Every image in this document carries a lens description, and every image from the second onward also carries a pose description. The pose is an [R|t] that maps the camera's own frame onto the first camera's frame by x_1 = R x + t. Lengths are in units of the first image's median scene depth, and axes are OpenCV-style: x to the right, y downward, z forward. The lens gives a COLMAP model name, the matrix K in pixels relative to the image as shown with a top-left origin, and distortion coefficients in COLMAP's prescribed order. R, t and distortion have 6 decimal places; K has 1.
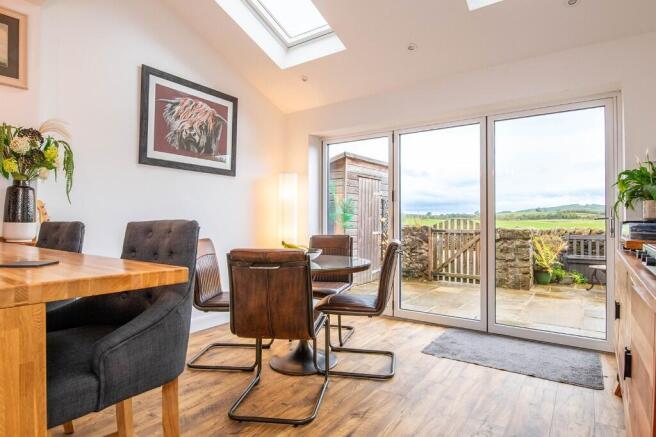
lens RADIAL K [[360.3, 0, 339.7], [0, 360.3, 217.3], [0, 0, 1]] dist [-0.001856, -0.000967]
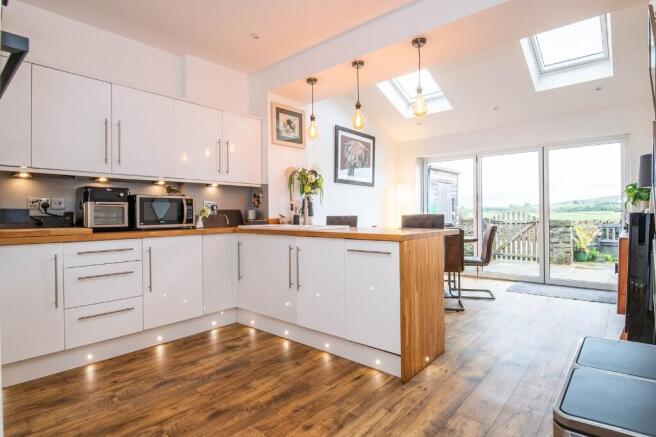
lens RADIAL K [[347.4, 0, 341.2], [0, 347.4, 216.2], [0, 0, 1]] dist [-0.001838, -0.001402]
pose [[0.995886, -0.010032, -0.090058, -0.200984], [0.011122, 0.999871, 0.011610, -0.003030], [0.089930, -0.012564, 0.995869, -0.354066]]
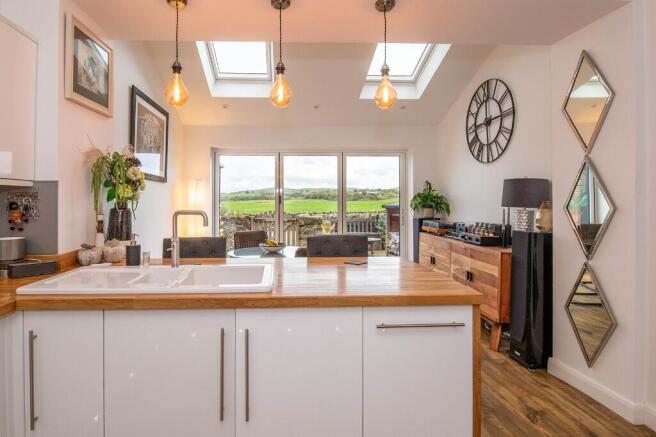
lens RADIAL K [[352.4, 0, 294.7], [0, 352.4, 197.5], [0, 0, 1]] dist [-0.000321, -0.000130]
pose [[0.797958, 0.002019, 0.602710, -0.426956], [-0.001150, 0.999998, -0.001828, -0.044762], [-0.602712, 0.000765, 0.797958, -0.077091]]
